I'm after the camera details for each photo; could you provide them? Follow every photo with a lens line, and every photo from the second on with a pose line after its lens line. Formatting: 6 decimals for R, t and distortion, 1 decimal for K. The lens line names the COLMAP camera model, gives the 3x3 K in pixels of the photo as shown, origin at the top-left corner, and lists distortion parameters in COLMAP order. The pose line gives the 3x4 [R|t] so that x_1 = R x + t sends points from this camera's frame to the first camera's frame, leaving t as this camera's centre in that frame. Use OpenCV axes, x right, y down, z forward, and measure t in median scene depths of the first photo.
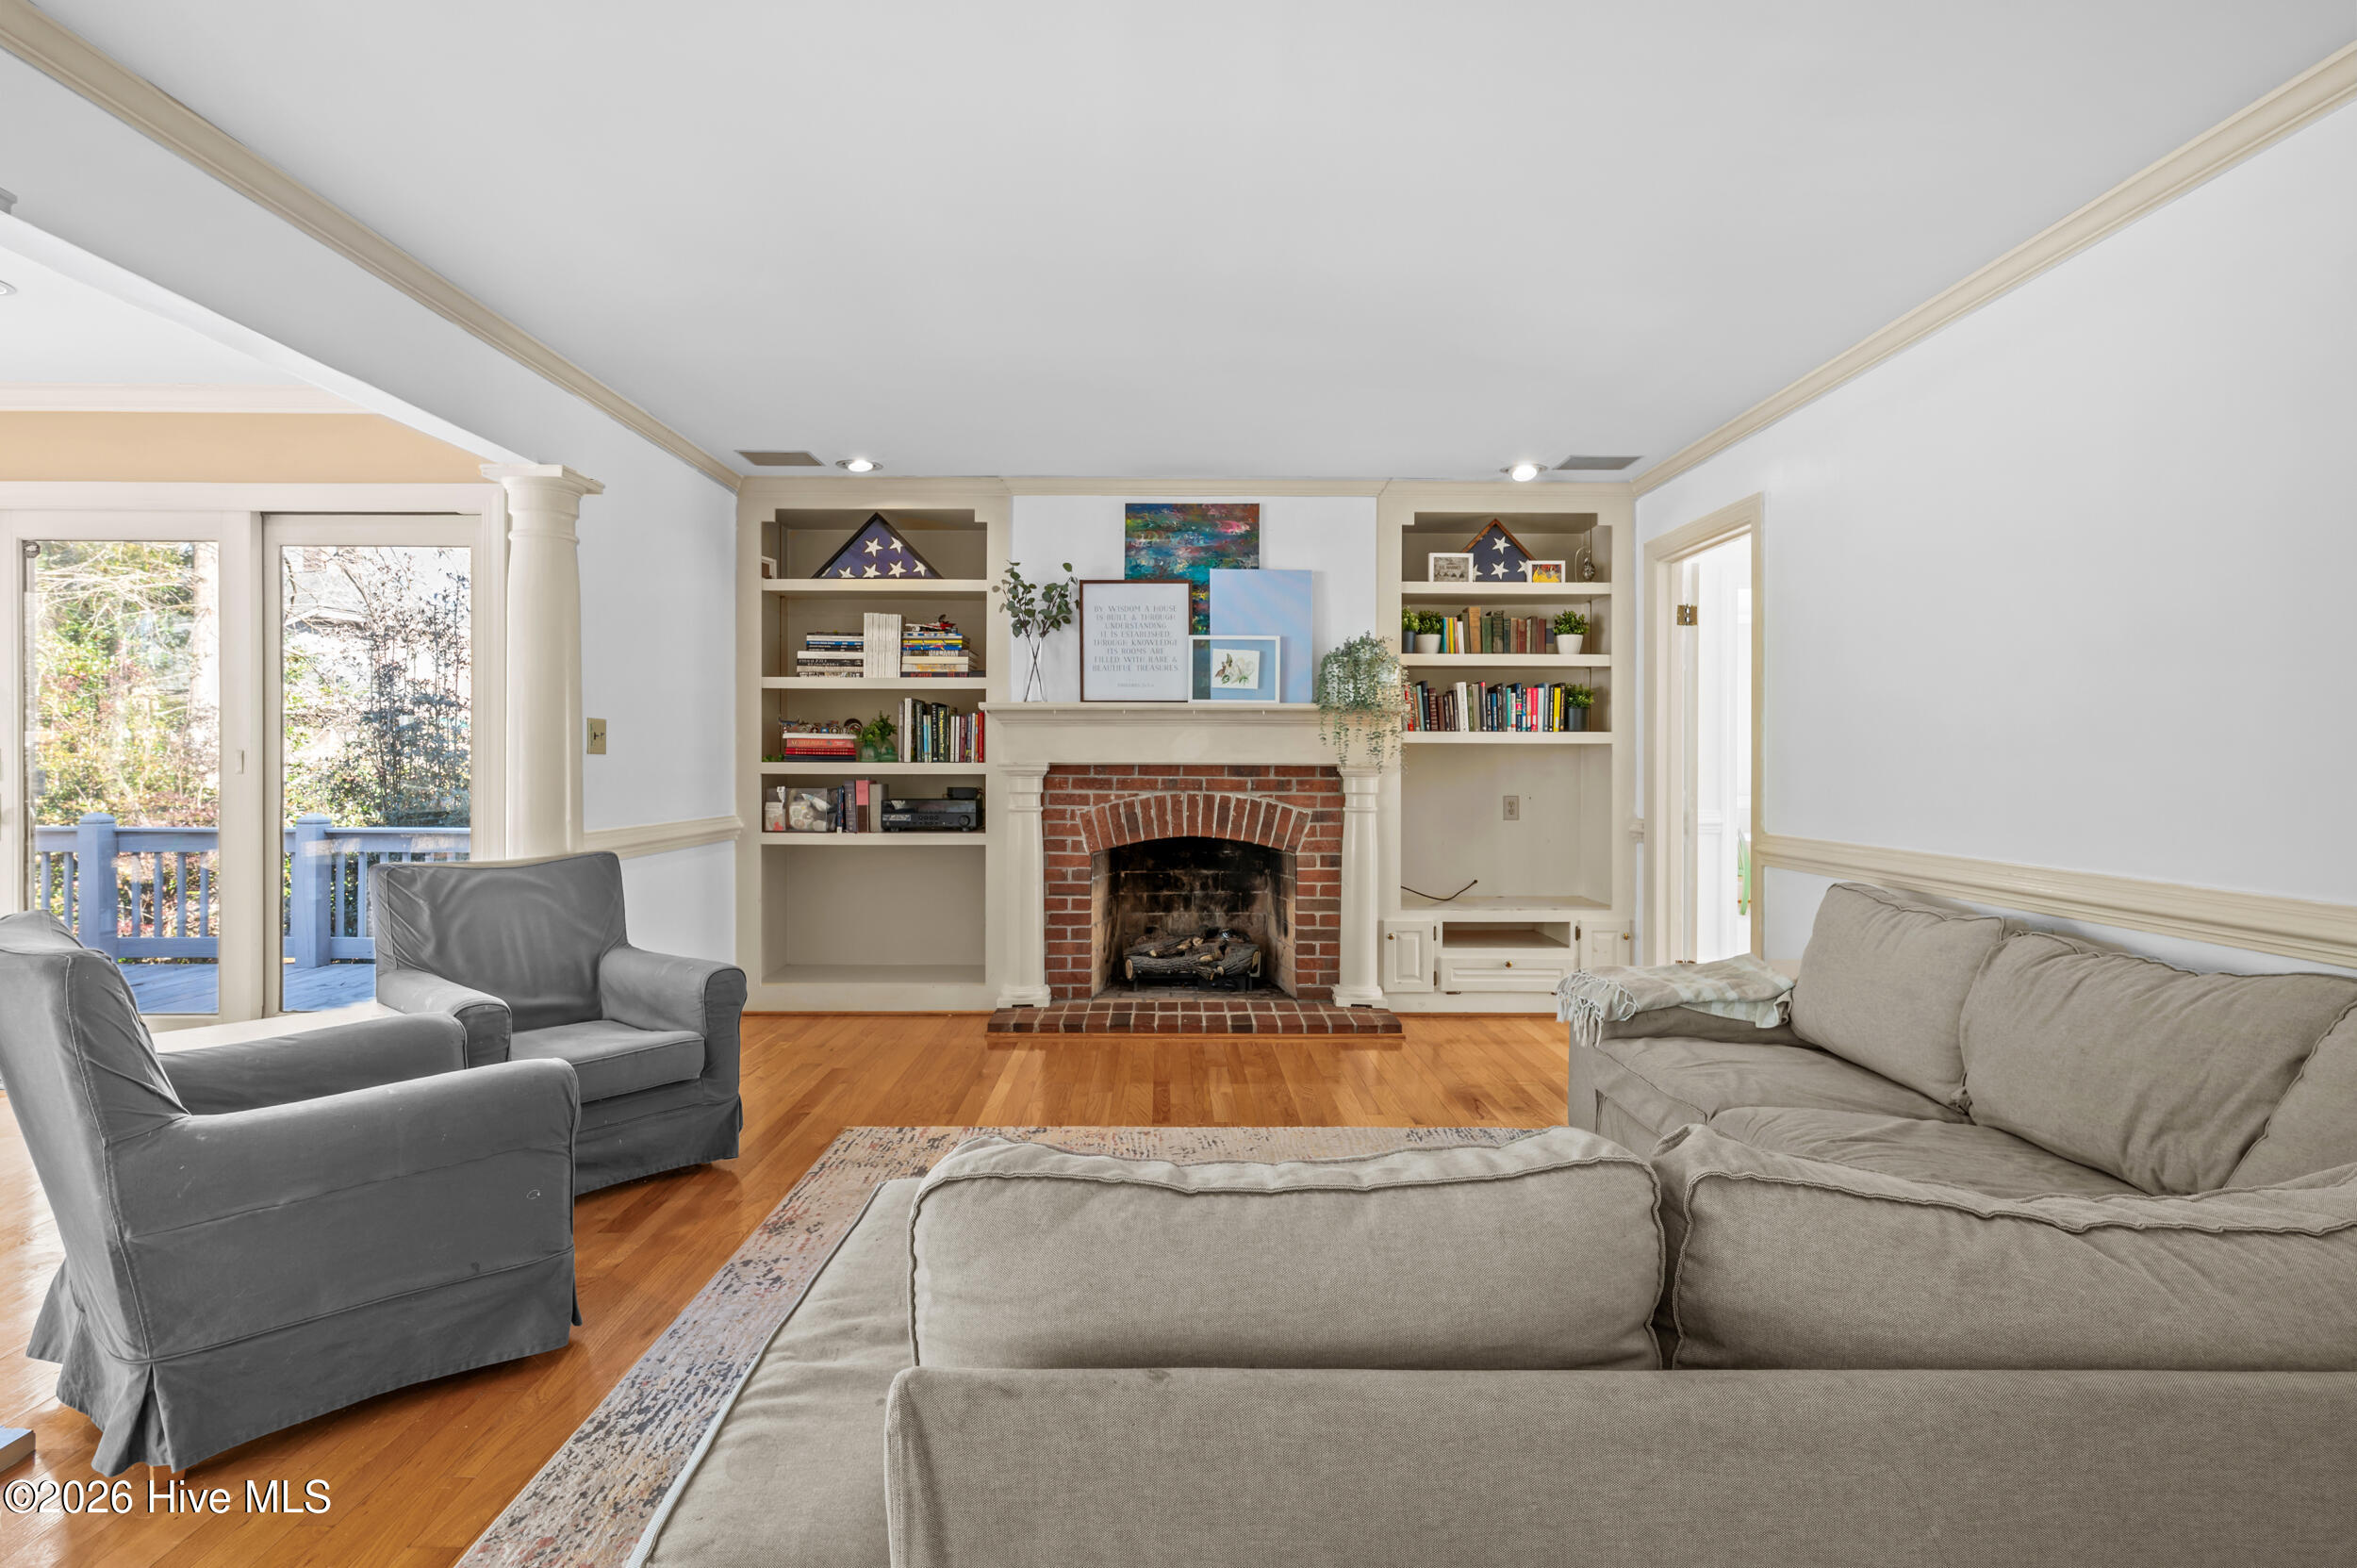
lens RADIAL K [[1145.4, 0, 1170.6], [0, 1145.4, 778.5], [0, 0, 1]] dist [-0.001787, -0.000028]
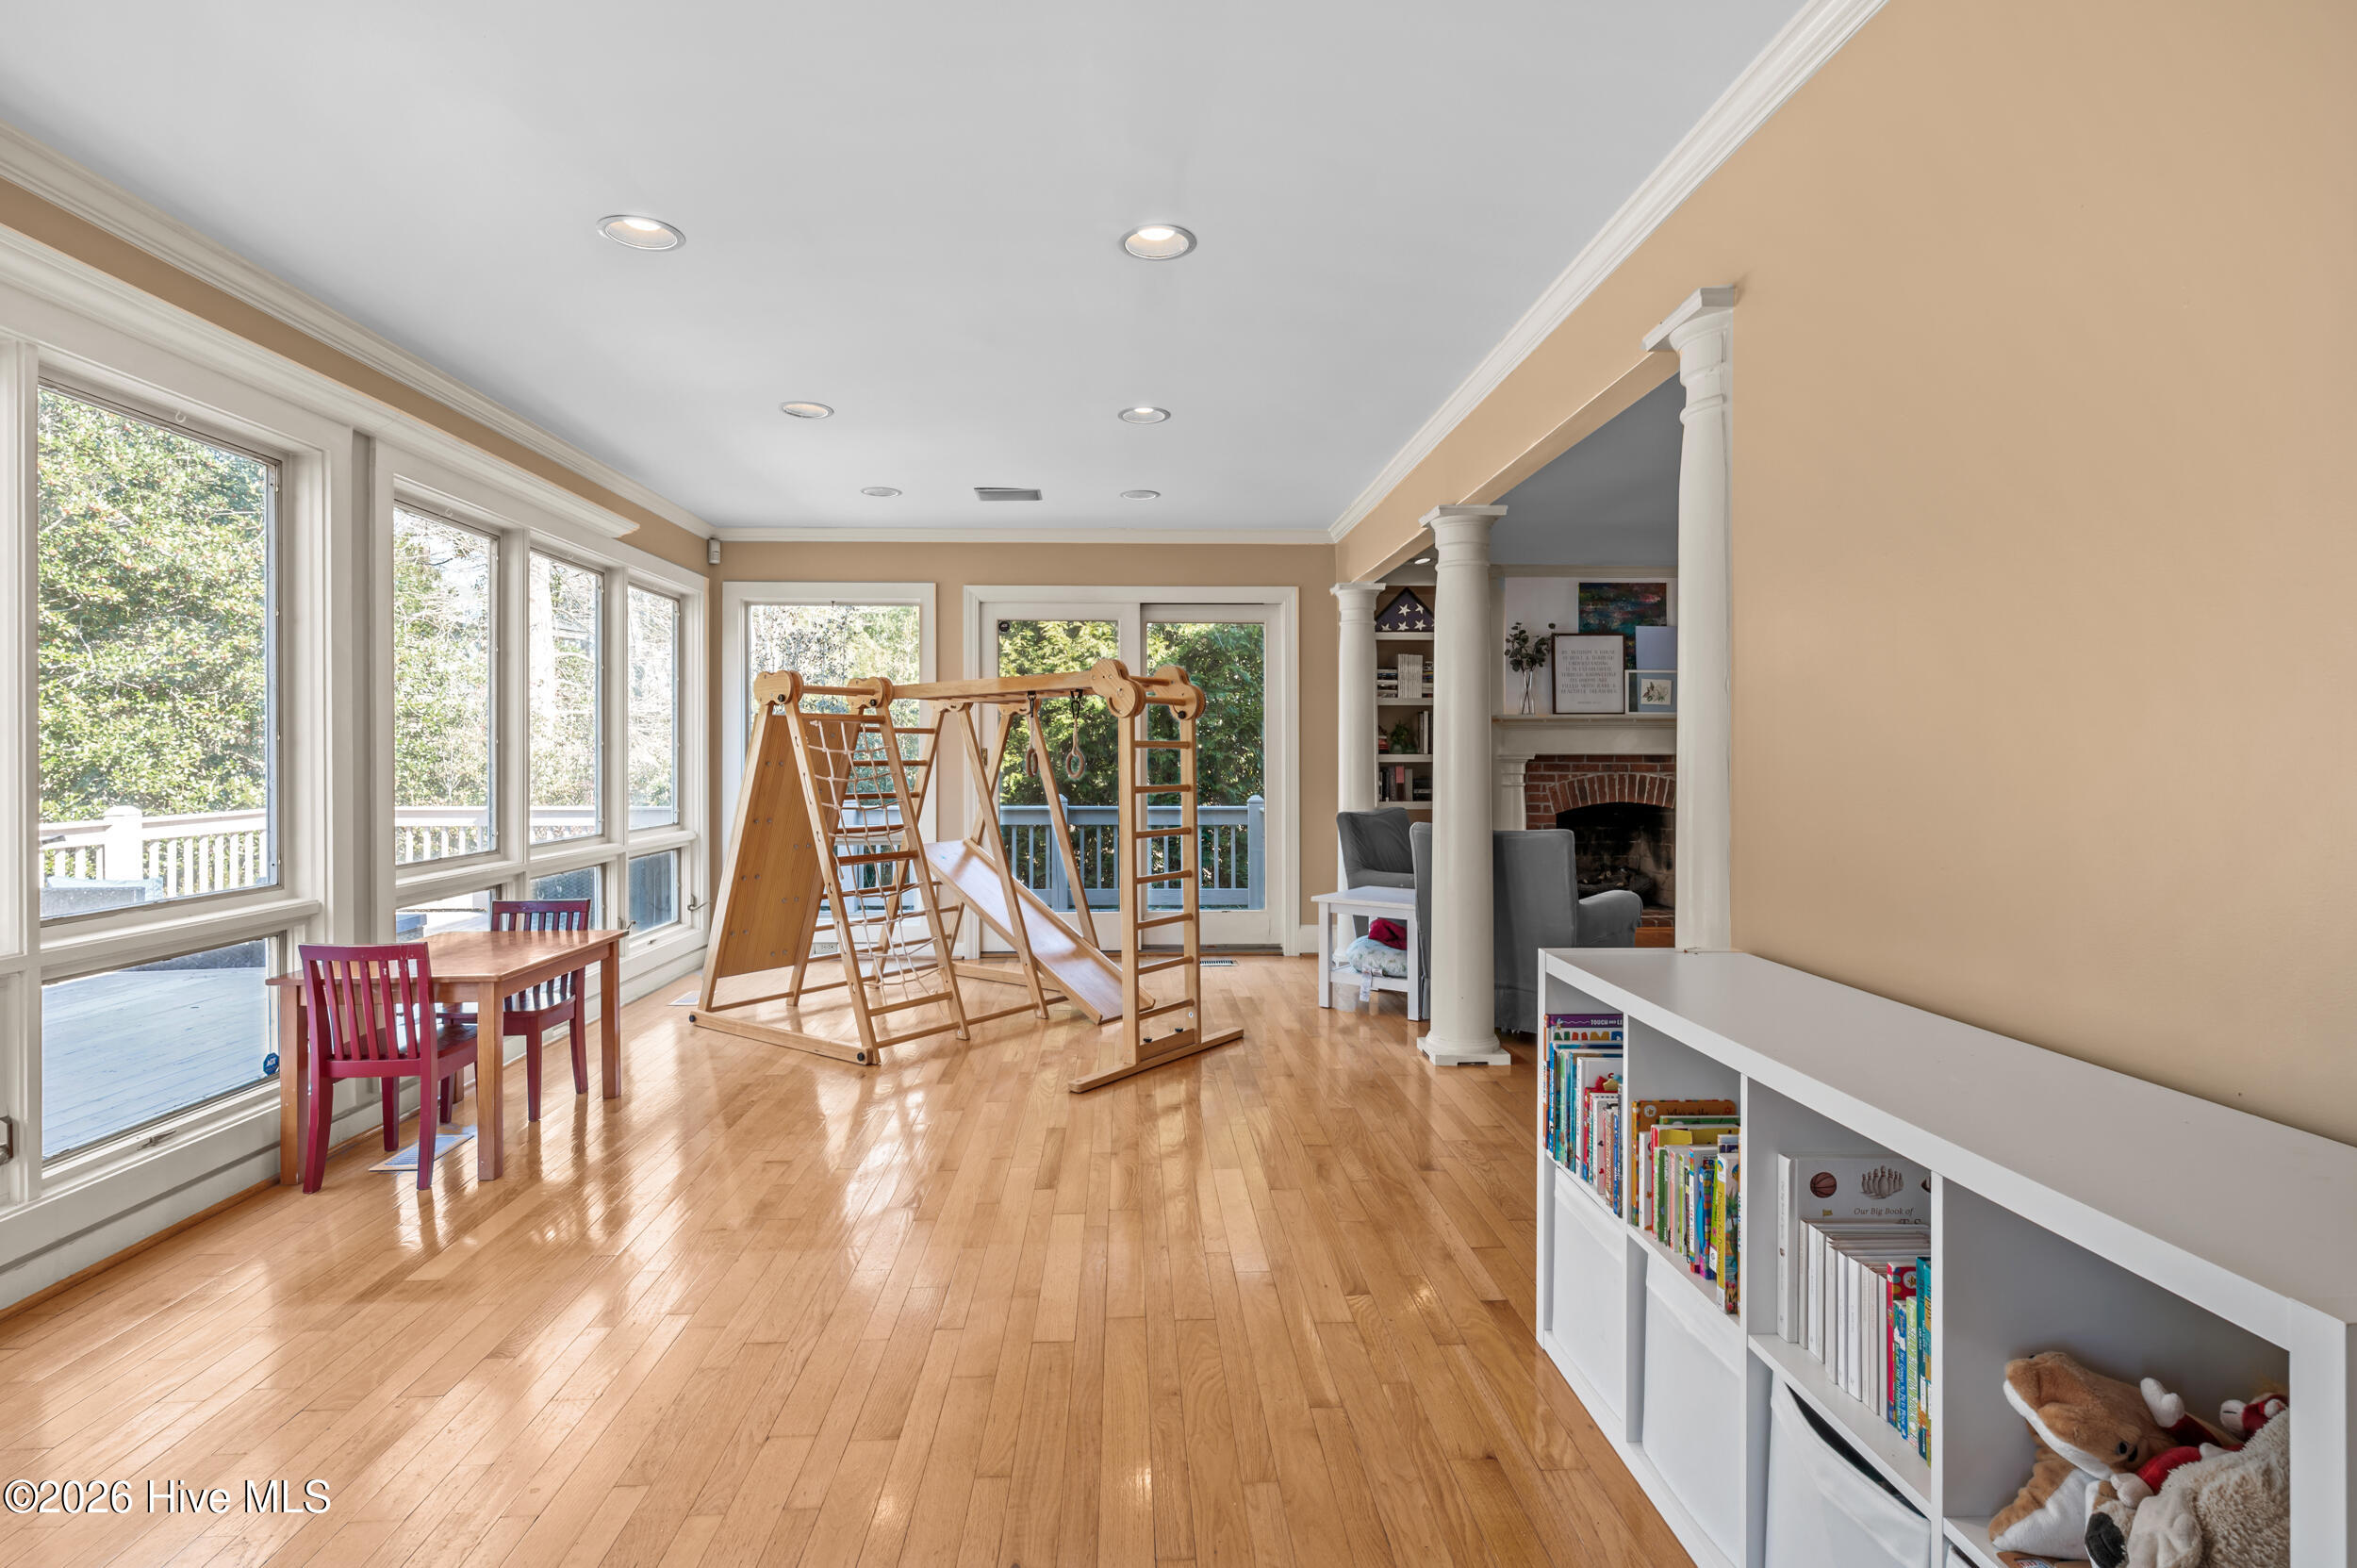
lens RADIAL K [[1145.4, 0, 1186.3], [0, 1145.4, 768.7], [0, 0, 1]] dist [-0.001787, -0.000028]
pose [[0.999451, -0.005305, 0.032709, -0.606871], [0.005298, 0.999986, 0.000311, 0.003004], [-0.032710, -0.000138, 0.999465, -0.495466]]
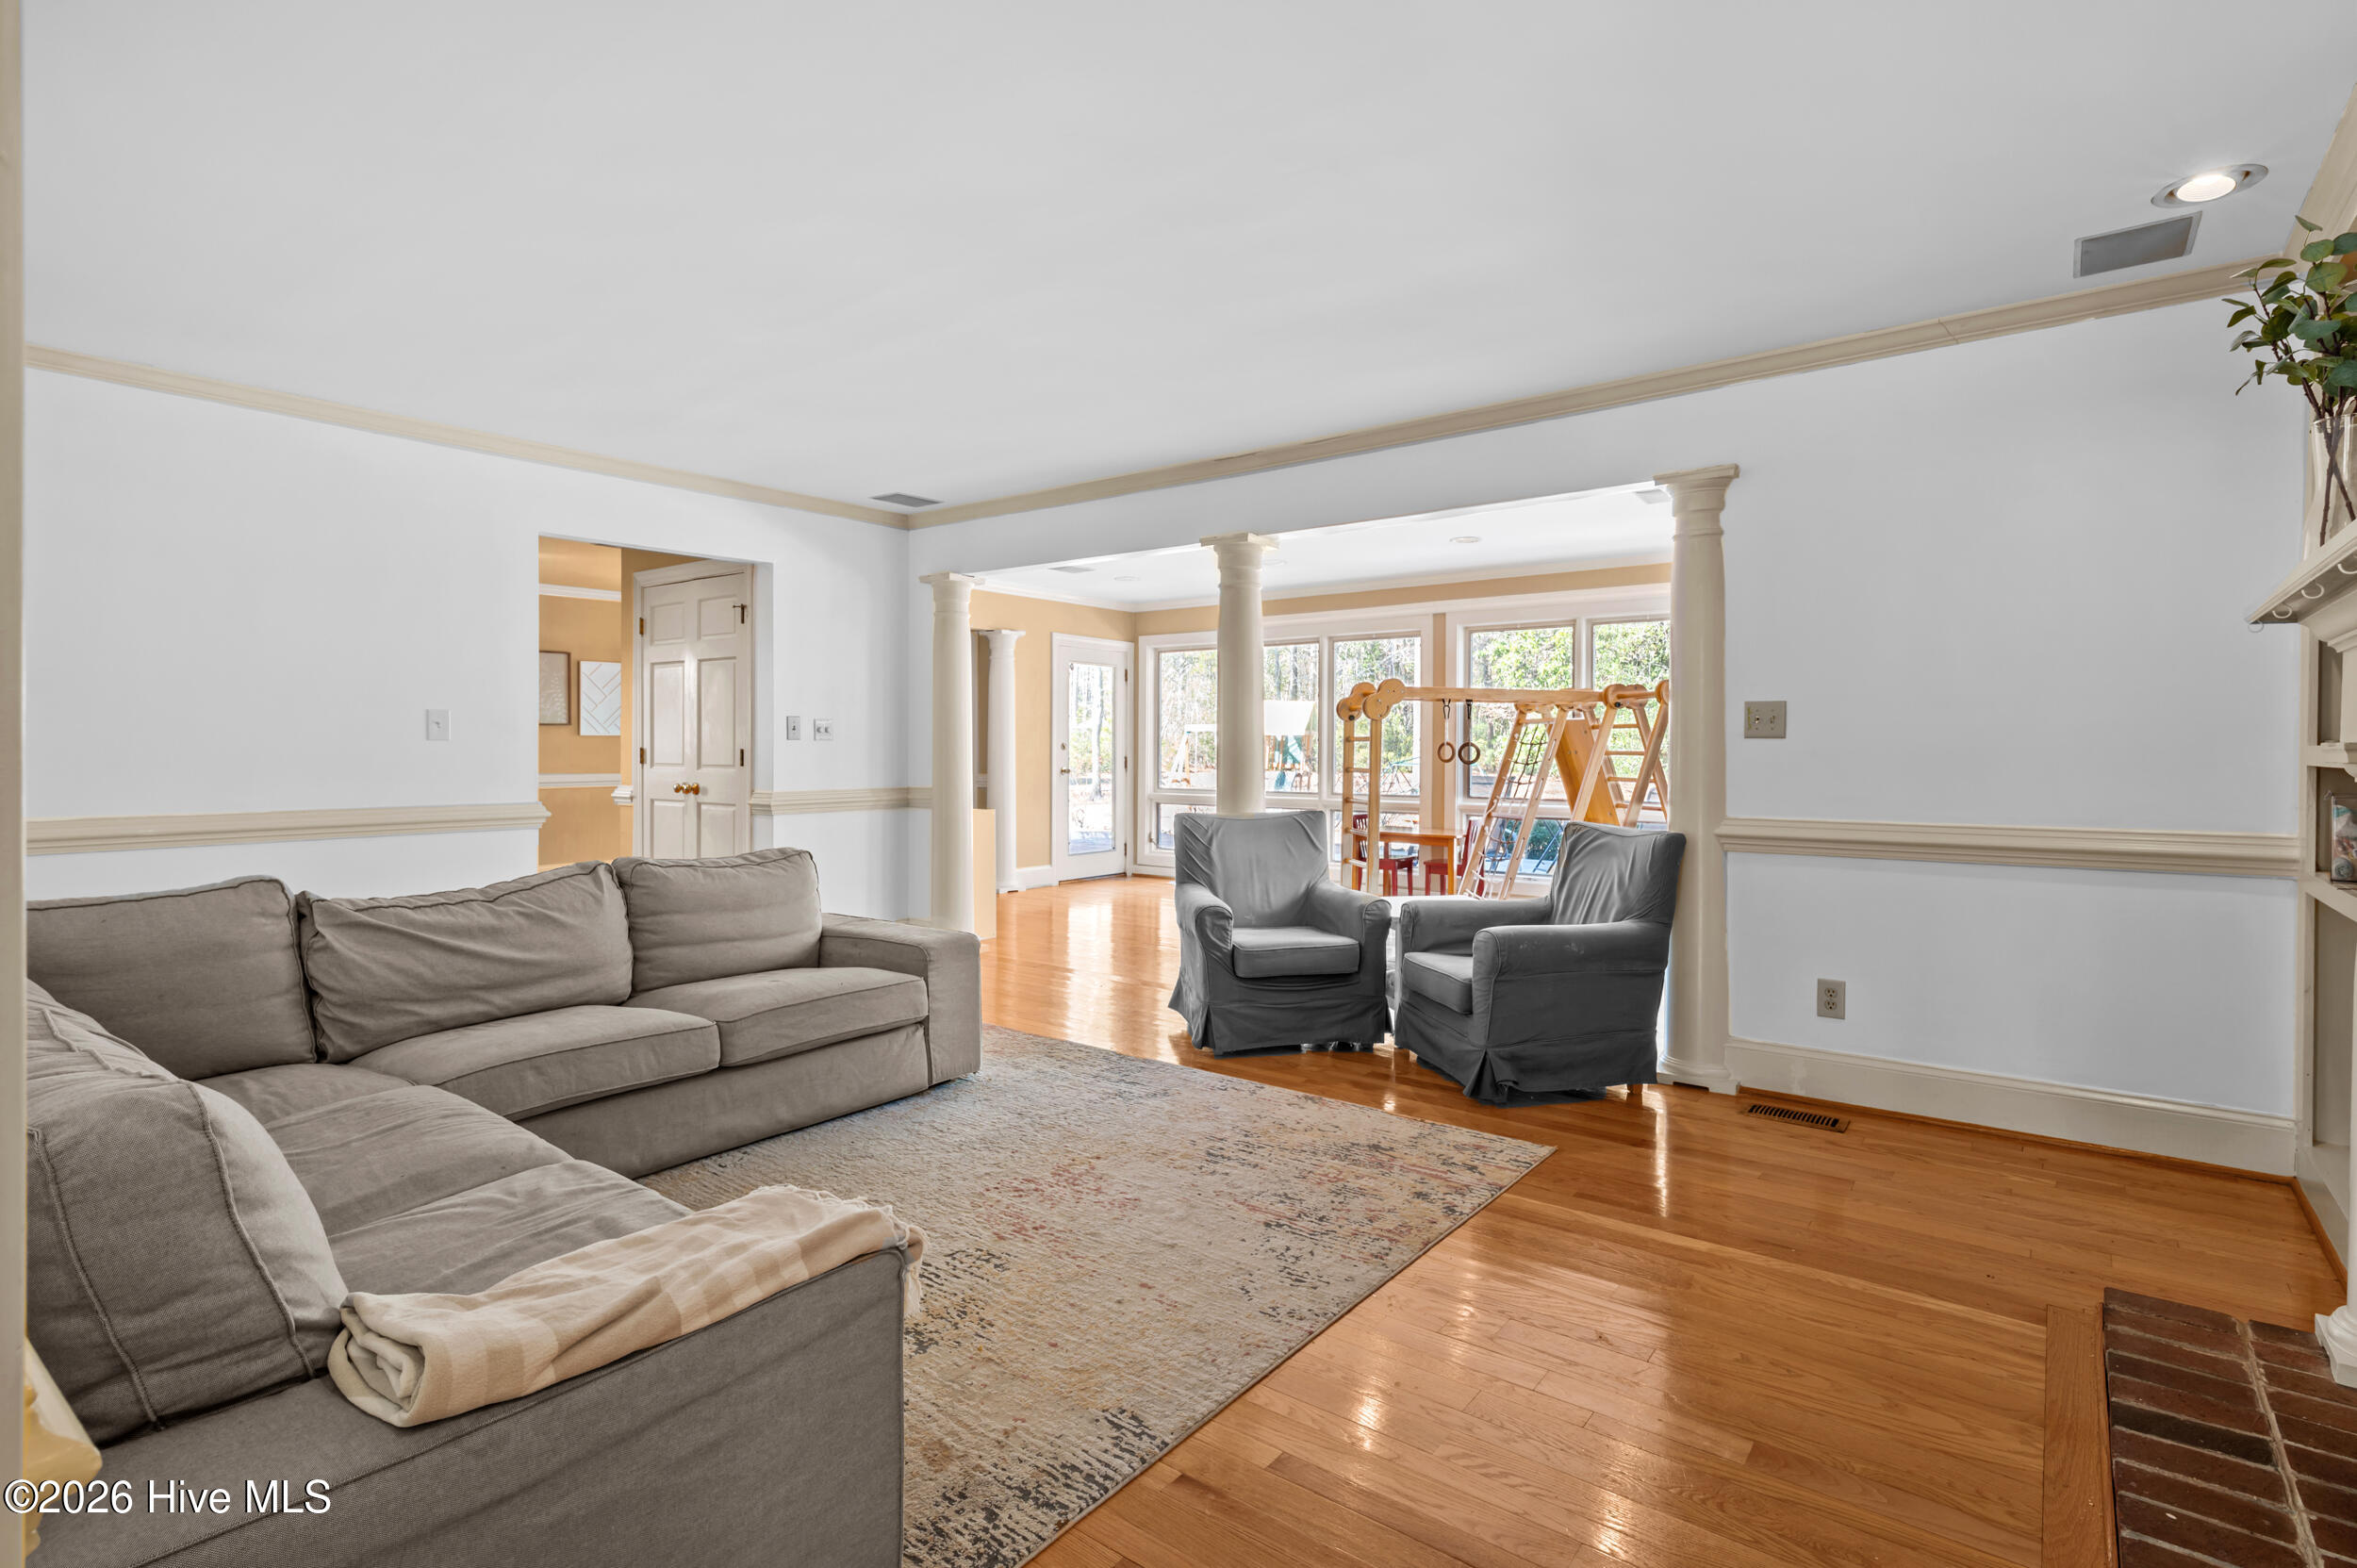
lens RADIAL K [[1145.4, 0, 1185.8], [0, 1145.4, 766.4], [0, 0, 1]] dist [-0.001787, -0.000028]
pose [[-0.618165, 0.009662, -0.785989, 0.469680], [-0.008242, 0.999790, 0.018773, -0.010909], [0.786005, 0.018082, -0.617956, 1.013071]]
